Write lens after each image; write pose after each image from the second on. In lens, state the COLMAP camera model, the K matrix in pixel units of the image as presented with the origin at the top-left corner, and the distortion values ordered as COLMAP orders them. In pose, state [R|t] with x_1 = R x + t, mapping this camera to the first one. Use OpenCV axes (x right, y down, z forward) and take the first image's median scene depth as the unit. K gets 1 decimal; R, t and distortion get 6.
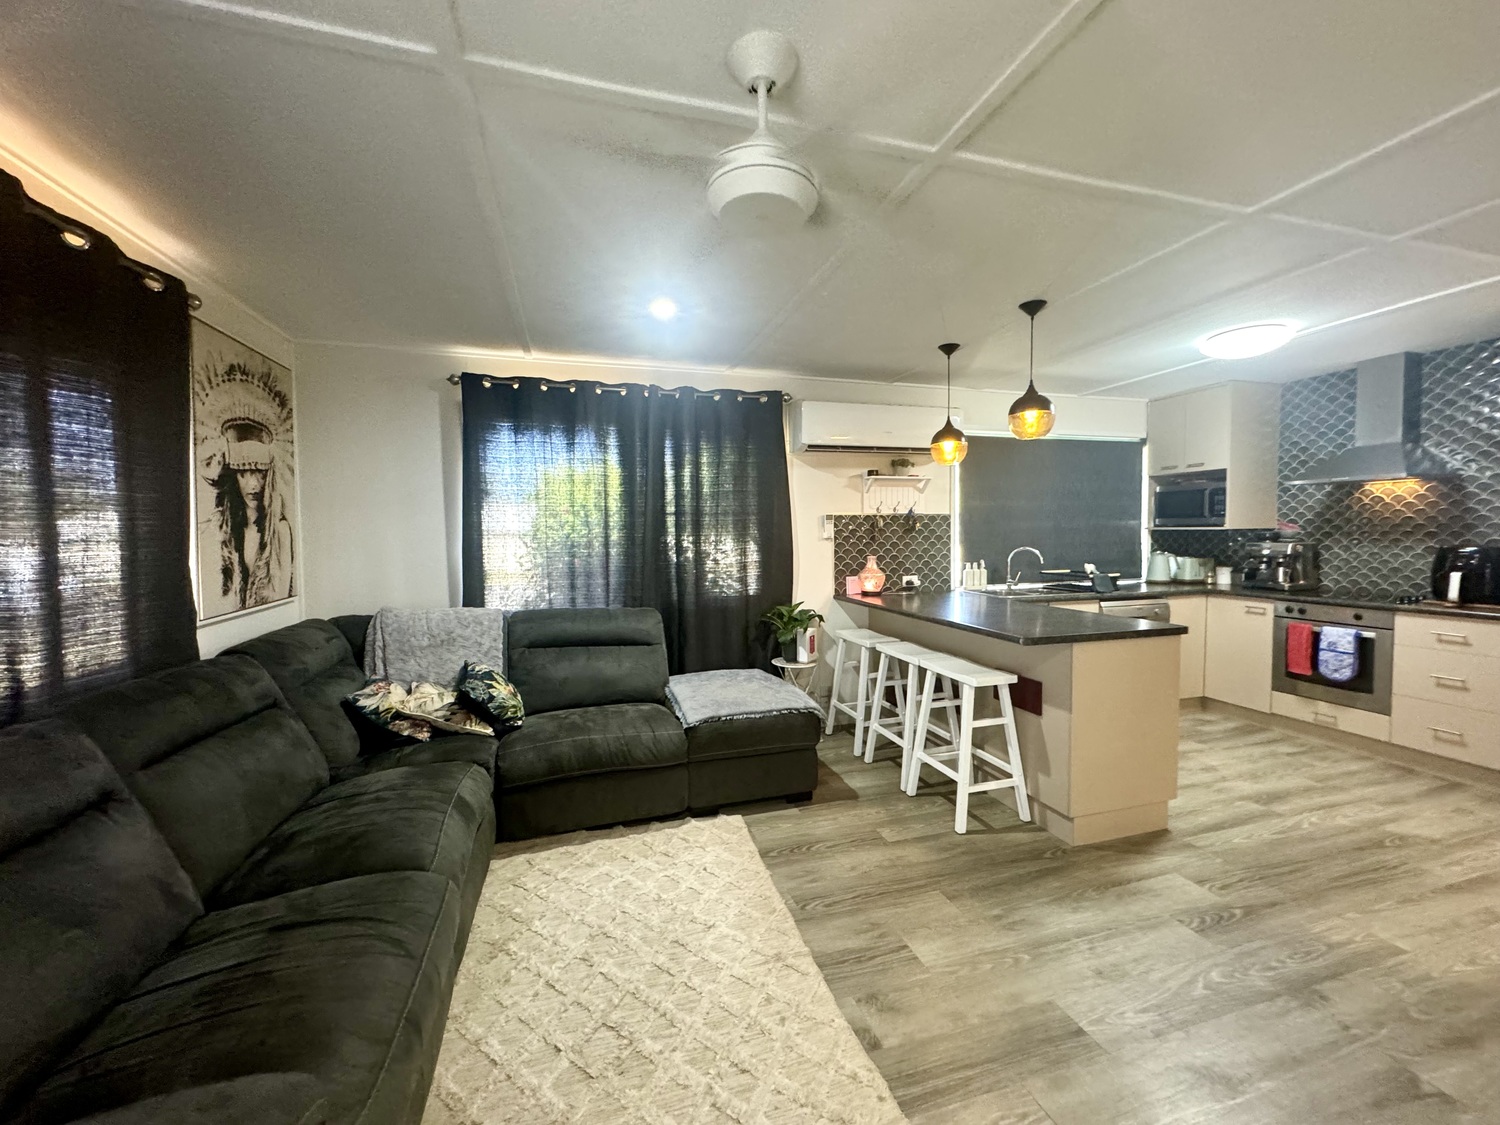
lens RADIAL K [[595.8, 0, 748.3], [0, 595.8, 559.0], [0, 0, 1]] dist [-0.002605, 0.000380]
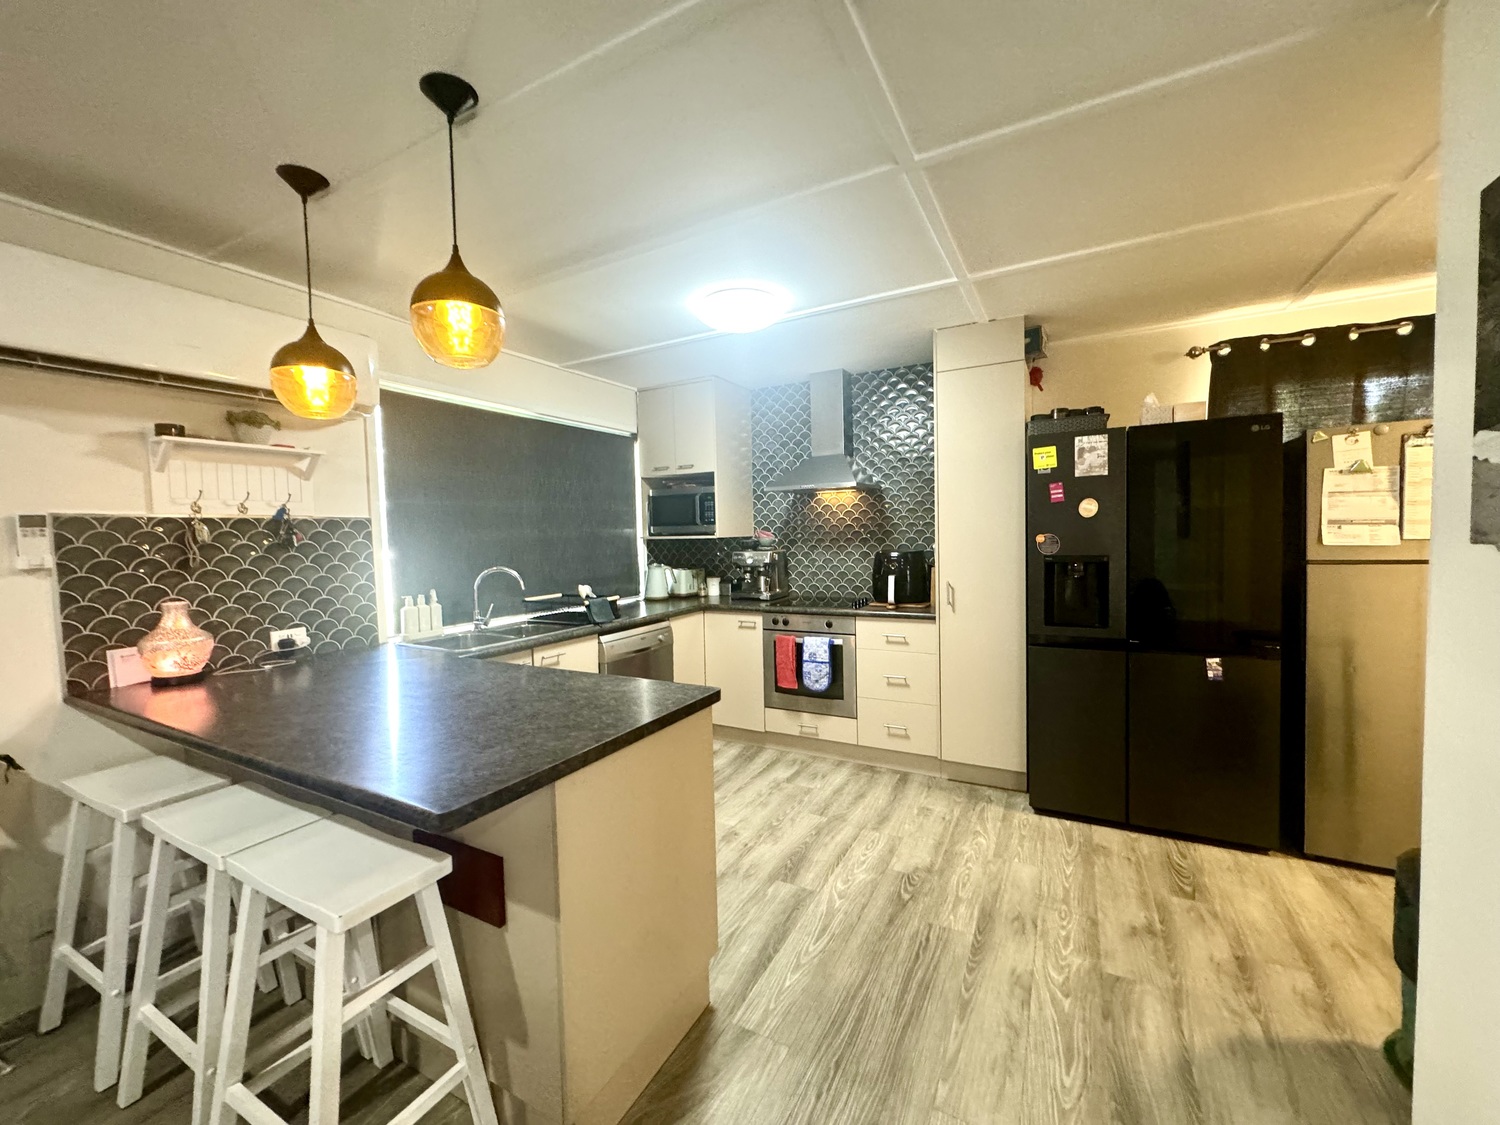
lens RADIAL K [[595.8, 0, 754.1], [0, 595.8, 561.5], [0, 0, 1]] dist [-0.002605, 0.000380]
pose [[0.700552, -0.039885, 0.712486, 0.230941], [0.047266, 0.998838, 0.009442, -0.023901], [-0.712035, 0.027062, 0.701623, 0.388299]]
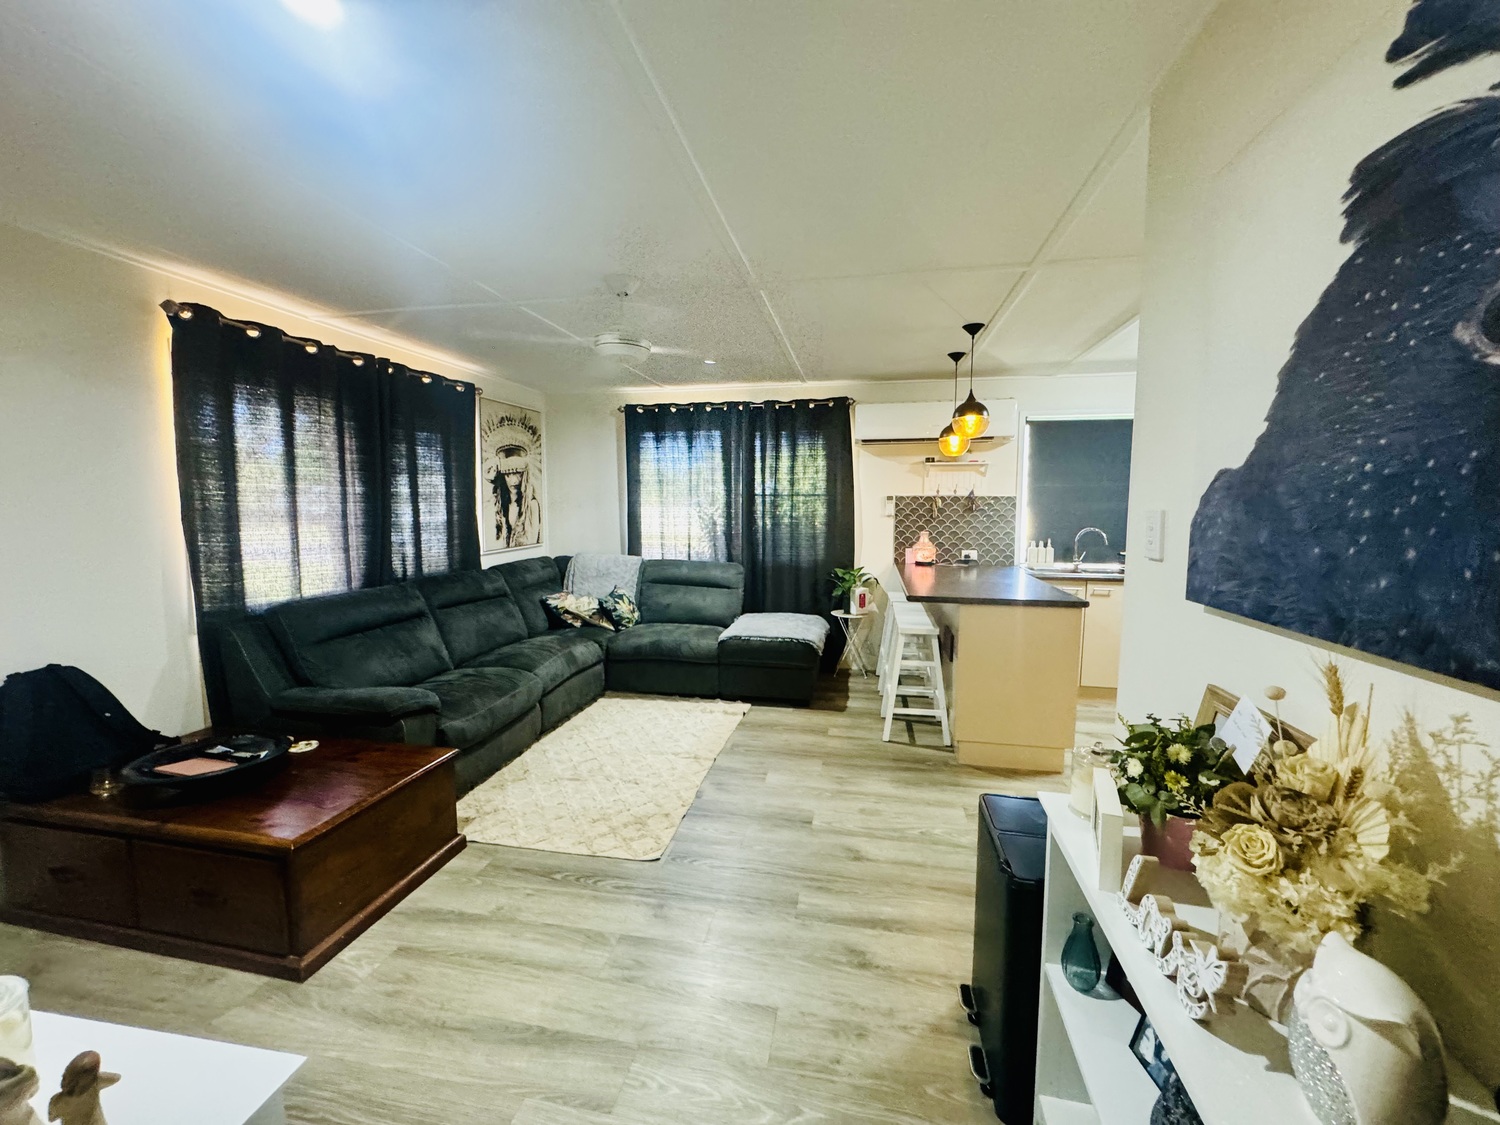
lens RADIAL K [[595.8, 0, 745.1], [0, 595.8, 558.6], [0, 0, 1]] dist [-0.002605, 0.000380]
pose [[0.884695, 0.054856, -0.462932, 0.522930], [-0.030791, 0.997760, 0.059389, -0.012388], [0.465152, -0.038287, 0.884402, -0.240138]]
